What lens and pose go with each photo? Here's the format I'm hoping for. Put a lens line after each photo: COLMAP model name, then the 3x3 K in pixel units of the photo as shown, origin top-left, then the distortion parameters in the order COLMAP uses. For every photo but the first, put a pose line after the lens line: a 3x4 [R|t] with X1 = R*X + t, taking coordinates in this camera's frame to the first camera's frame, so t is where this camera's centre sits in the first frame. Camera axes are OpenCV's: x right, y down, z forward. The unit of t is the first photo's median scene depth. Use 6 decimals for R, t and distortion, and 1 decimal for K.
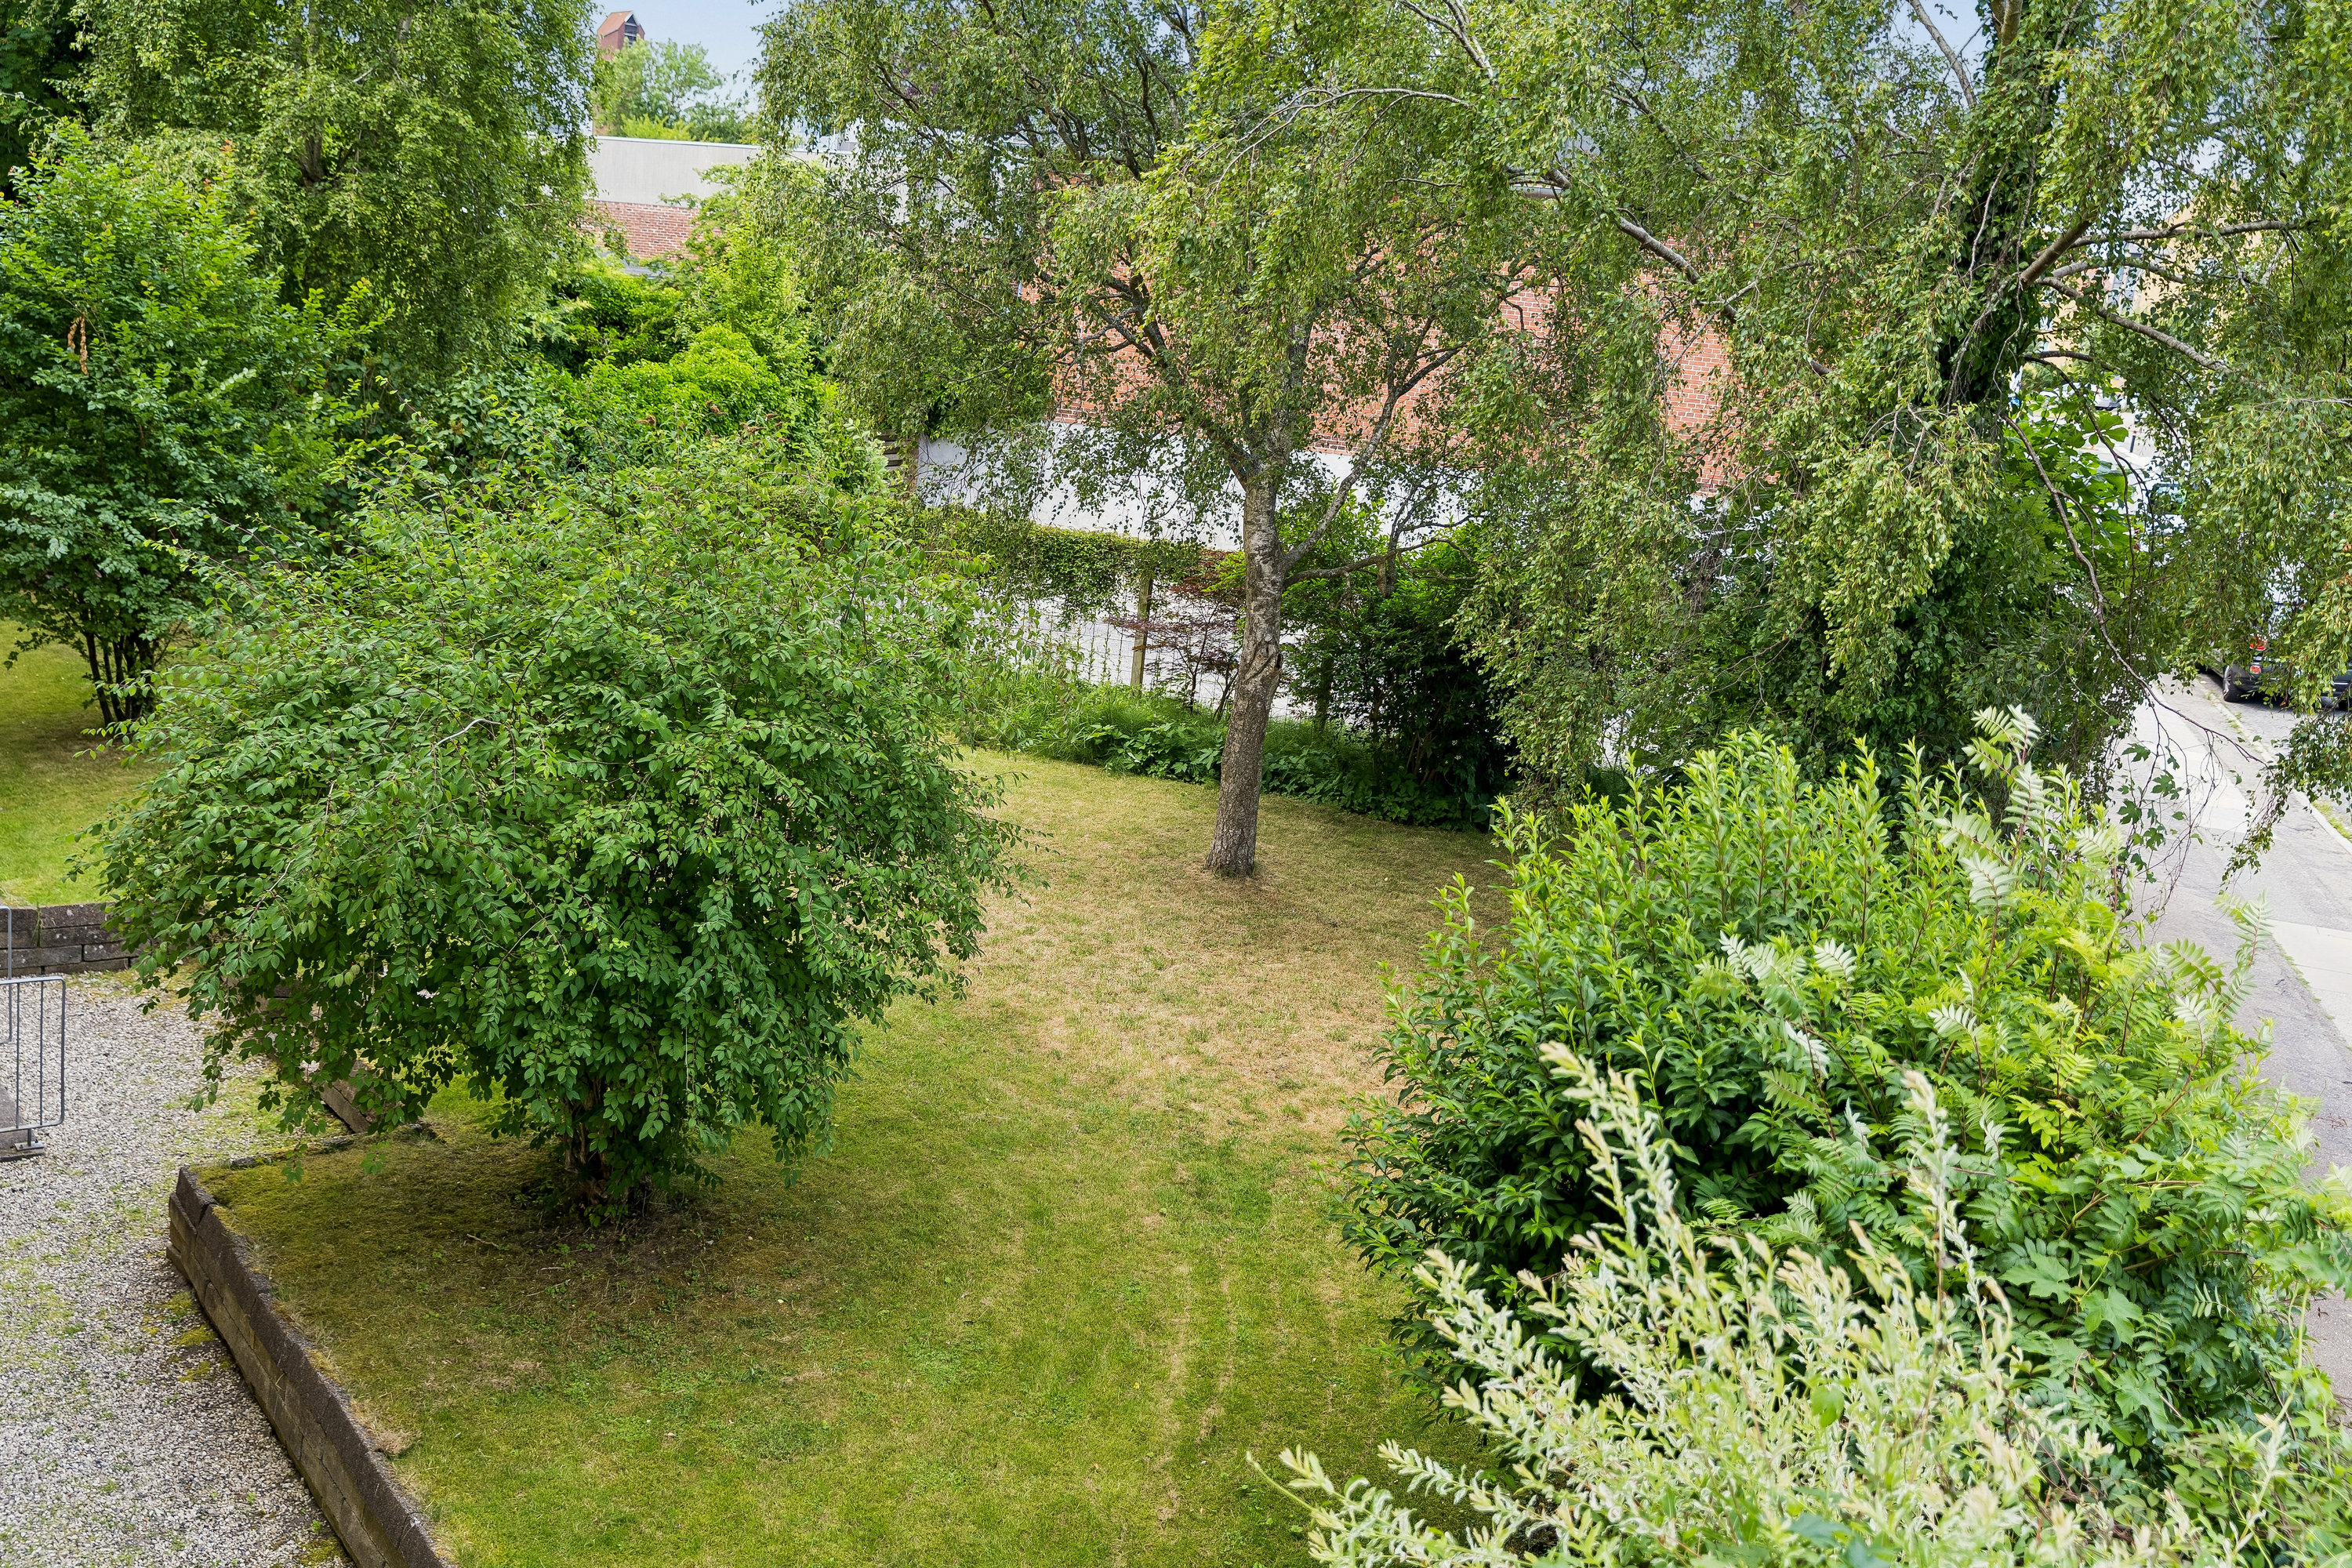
lens RADIAL K [[1671.1, 0, 1176.0], [0, 1671.1, 784.0], [0, 0, 1]] dist [0.005061, 0.001390]
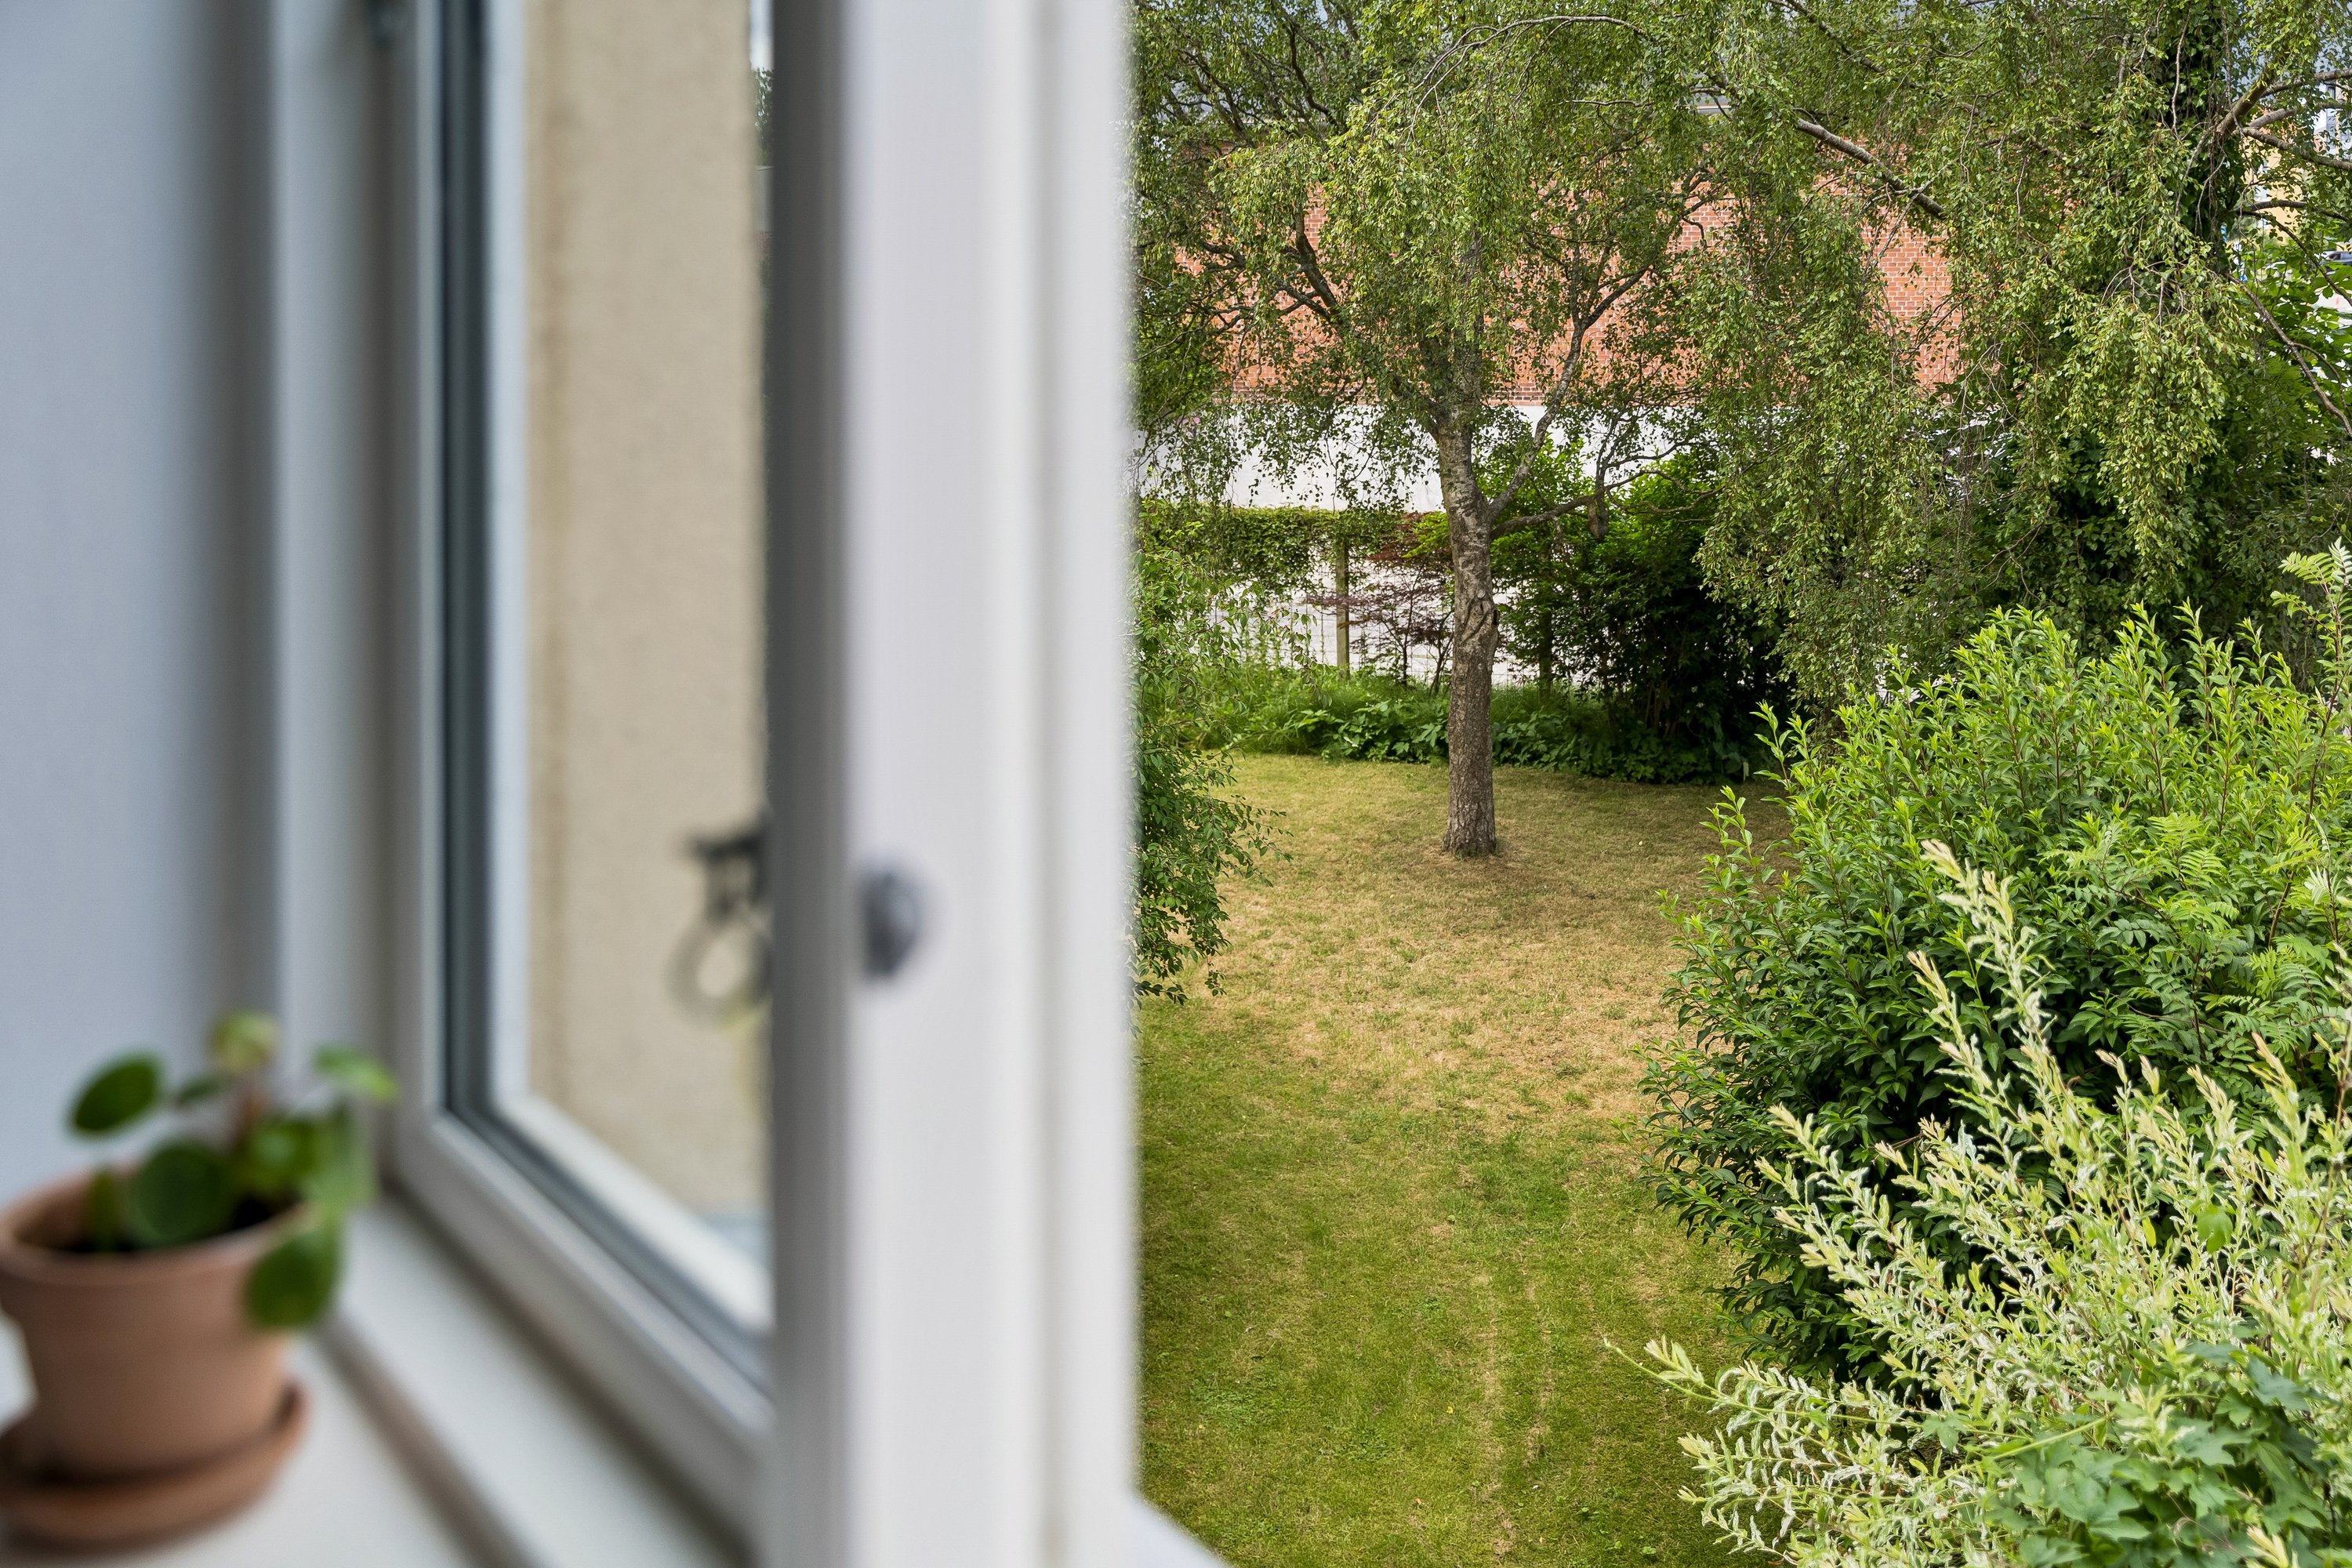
lens RADIAL K [[2257.3, 0, 1176.0], [0, 2257.3, 784.0], [0, 0, 1]] dist [0.036665, -0.131196]
pose [[0.993064, -0.116480, -0.015997, -0.106562], [0.113614, 0.985710, -0.124371, 0.155005], [0.030255, 0.121691, 0.992107, -0.245039]]
